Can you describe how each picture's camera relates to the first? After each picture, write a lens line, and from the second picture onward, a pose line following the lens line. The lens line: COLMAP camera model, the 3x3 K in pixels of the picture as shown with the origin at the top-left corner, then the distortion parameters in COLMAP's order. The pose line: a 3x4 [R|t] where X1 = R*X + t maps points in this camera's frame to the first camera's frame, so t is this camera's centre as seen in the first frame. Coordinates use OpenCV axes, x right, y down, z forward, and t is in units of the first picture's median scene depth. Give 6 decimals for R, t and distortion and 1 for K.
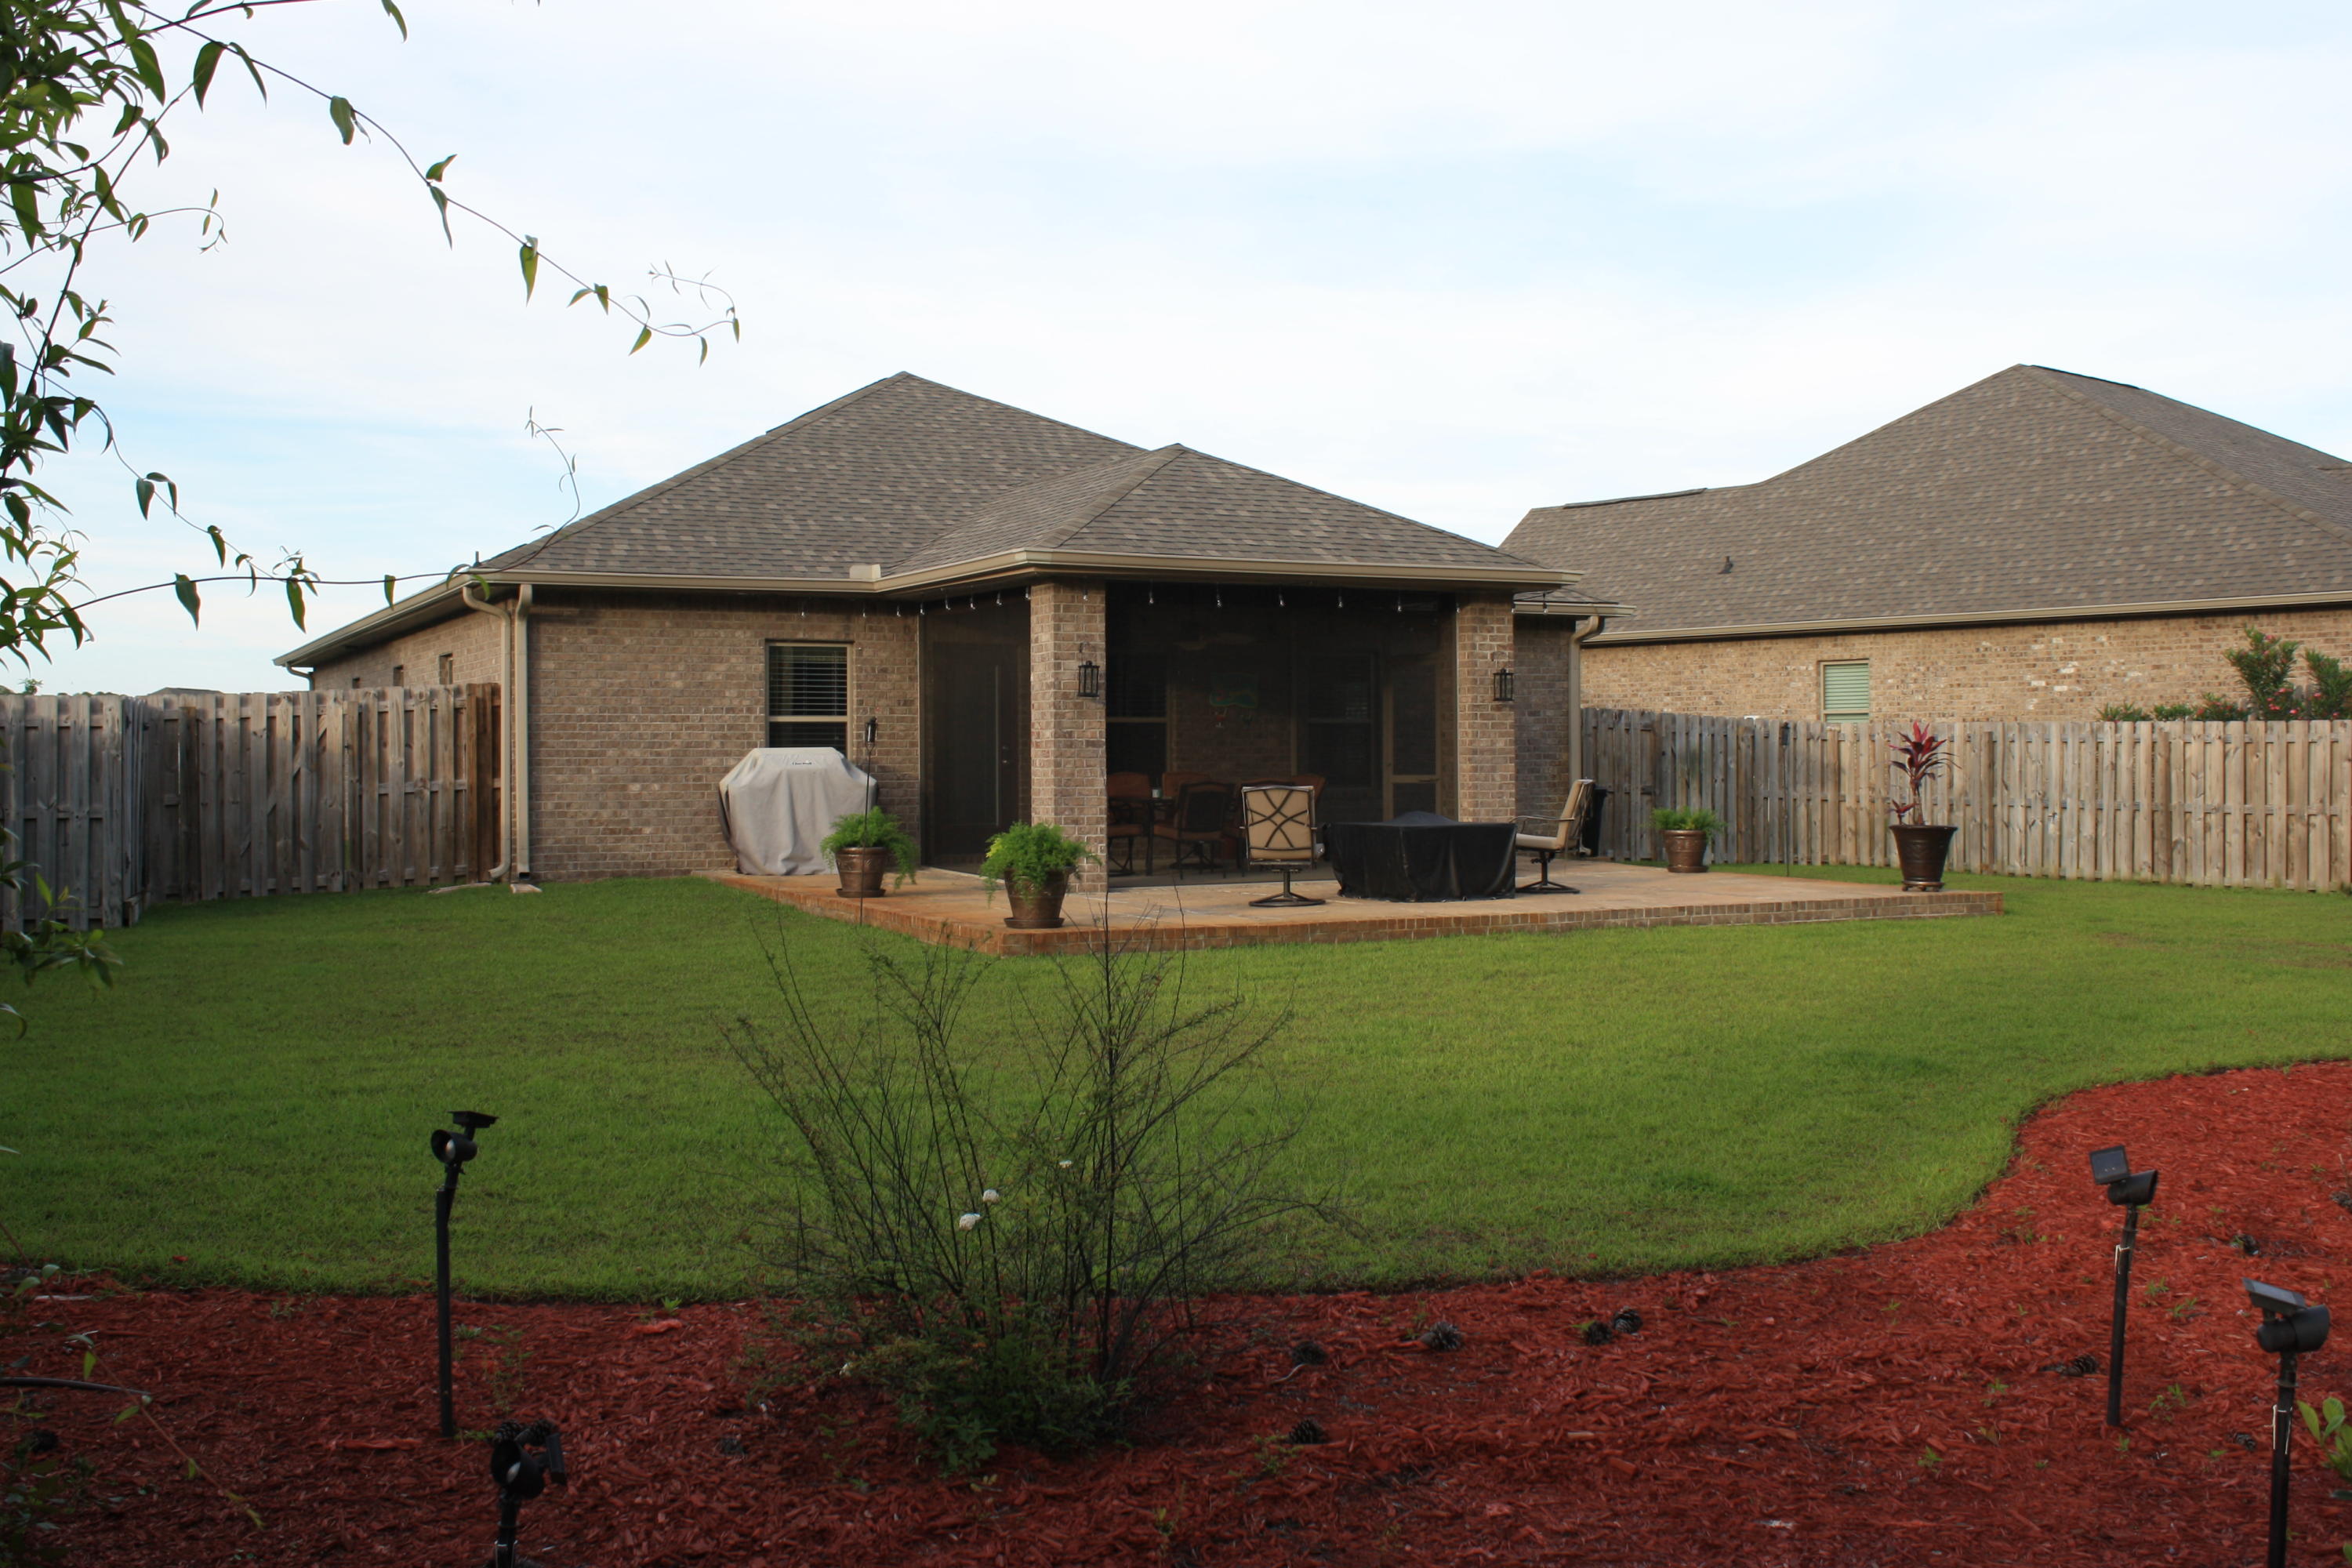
lens RADIAL K [[2268.1, 0, 1177.5], [0, 2268.1, 763.3], [0, 0, 1]] dist [-0.092287, 0.000000]
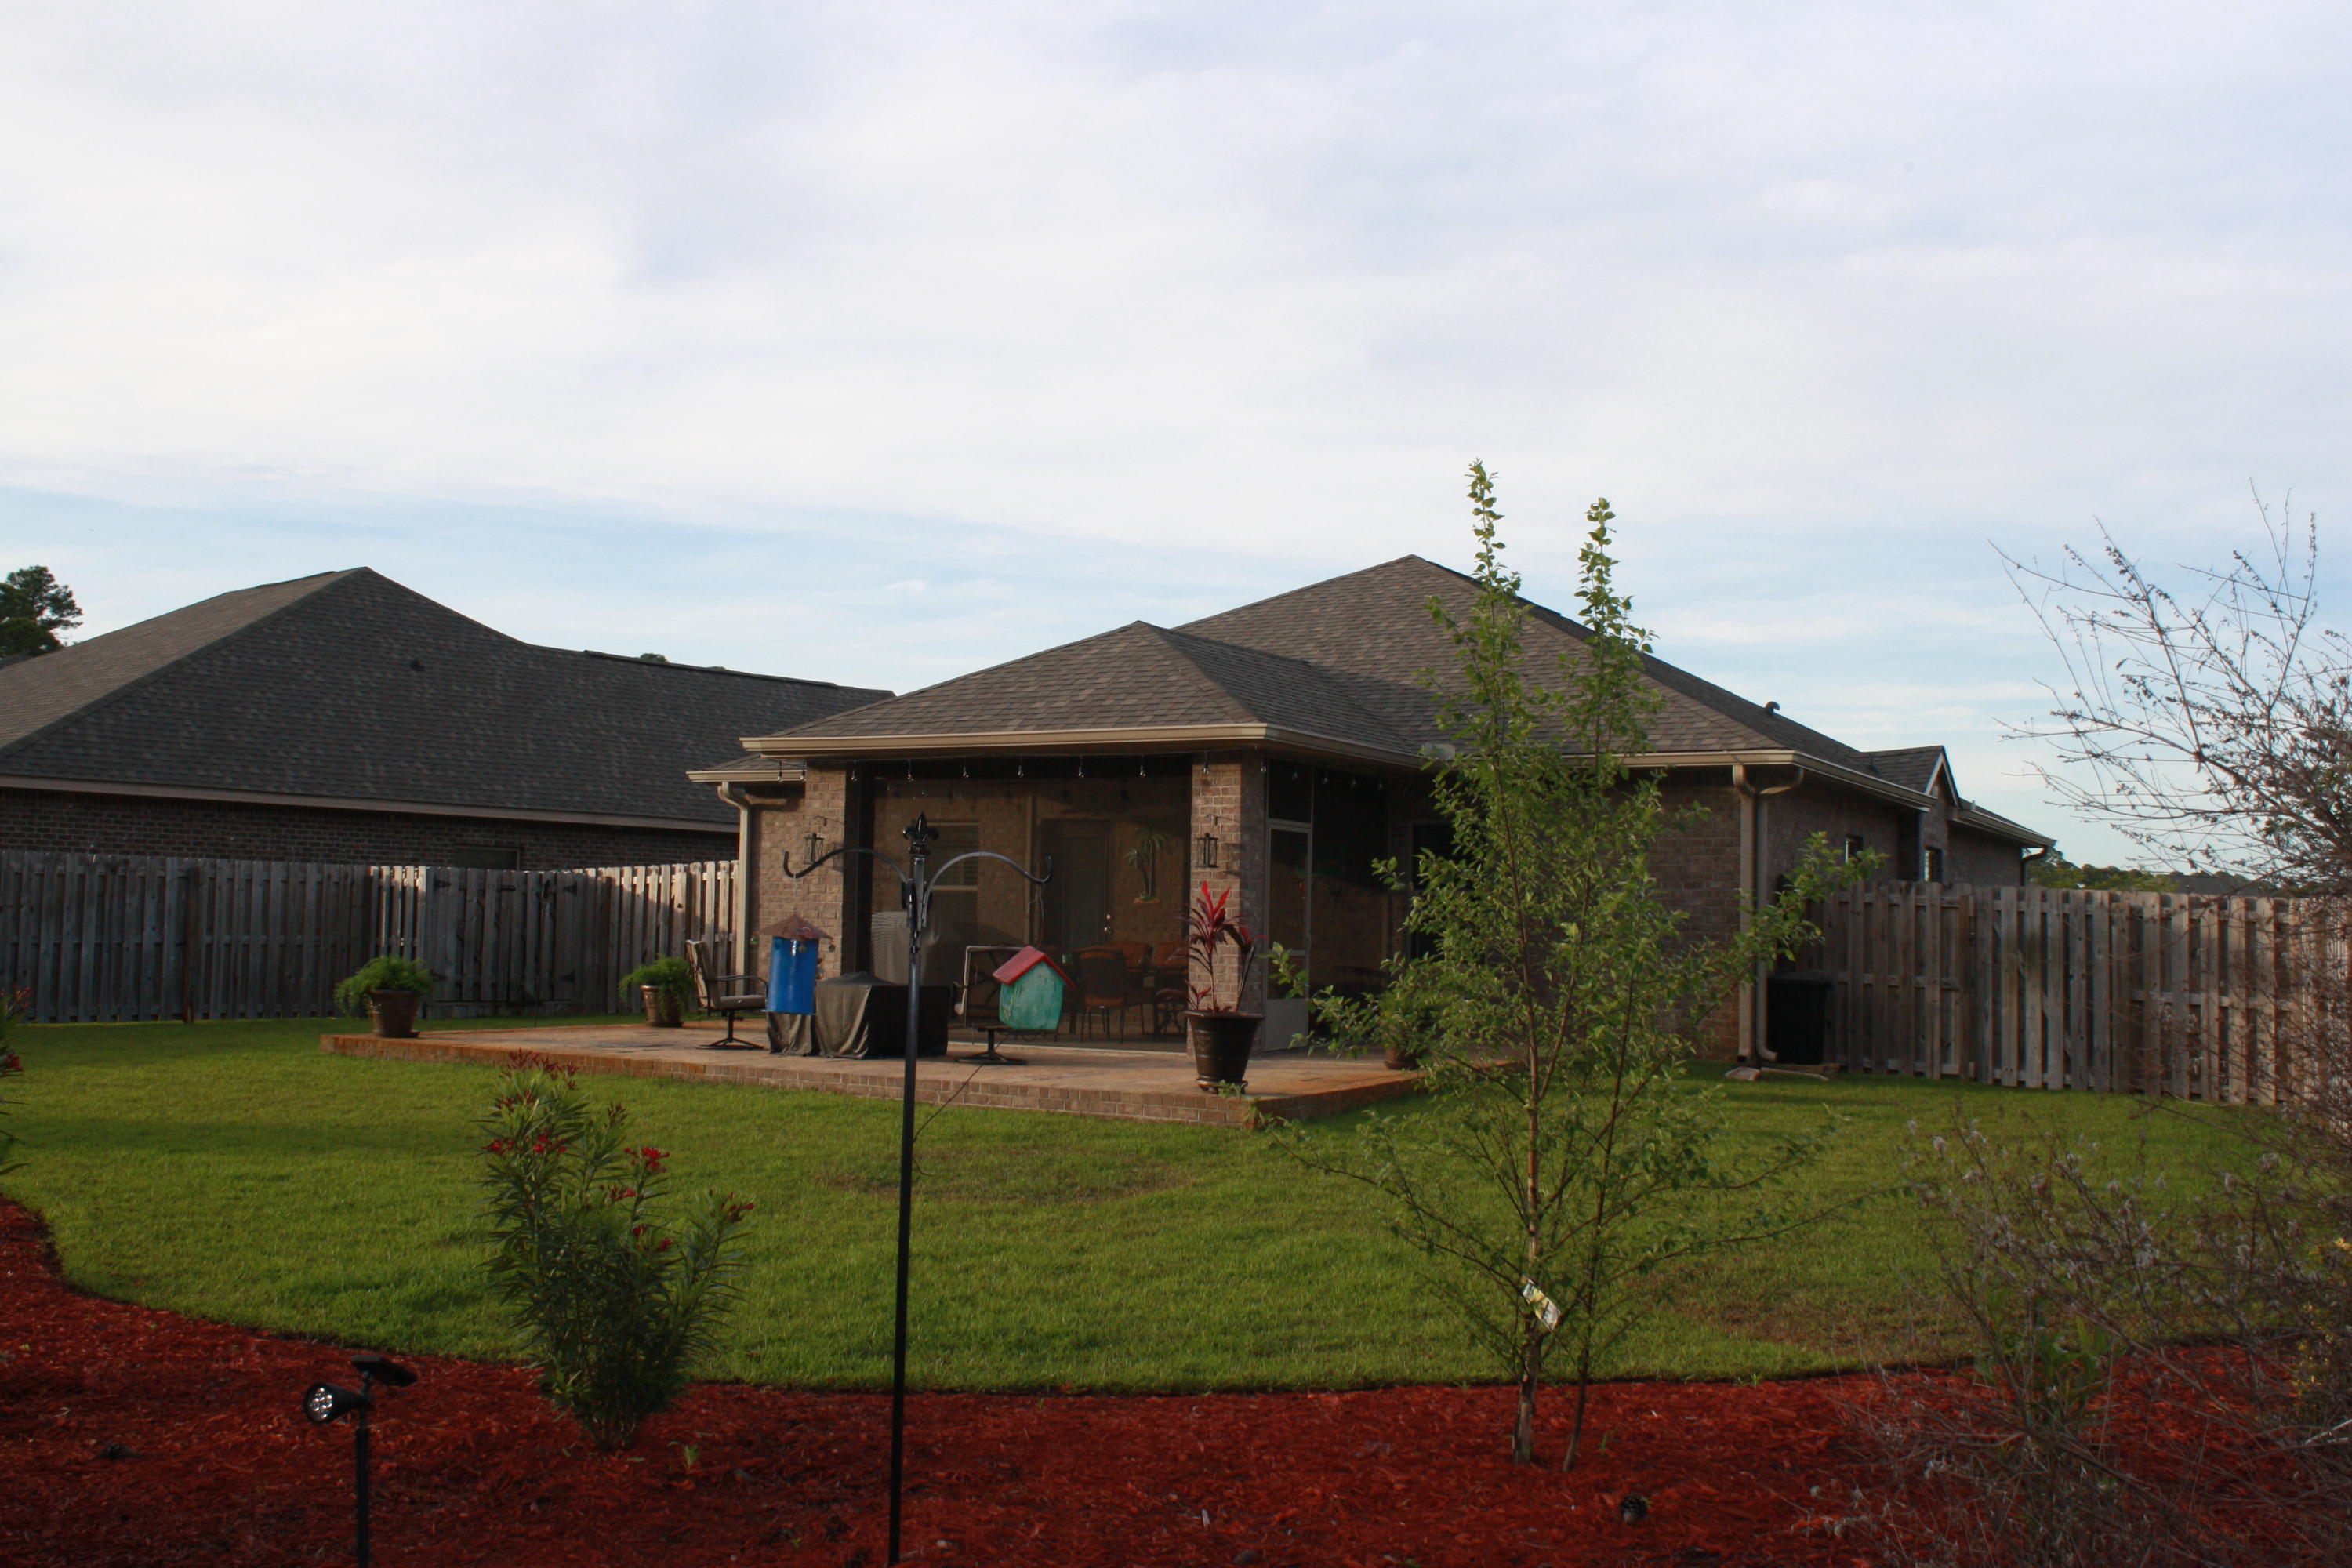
lens RADIAL K [[2268.1, 0, 1167.9], [0, 2268.1, 775.8], [0, 0, 1]] dist [-0.092287, 0.000000]
pose [[0.567653, -0.041220, -0.822235, 0.901033], [-0.025651, 0.997375, -0.067708, -0.001504], [0.822868, 0.059526, 0.565106, 0.455580]]
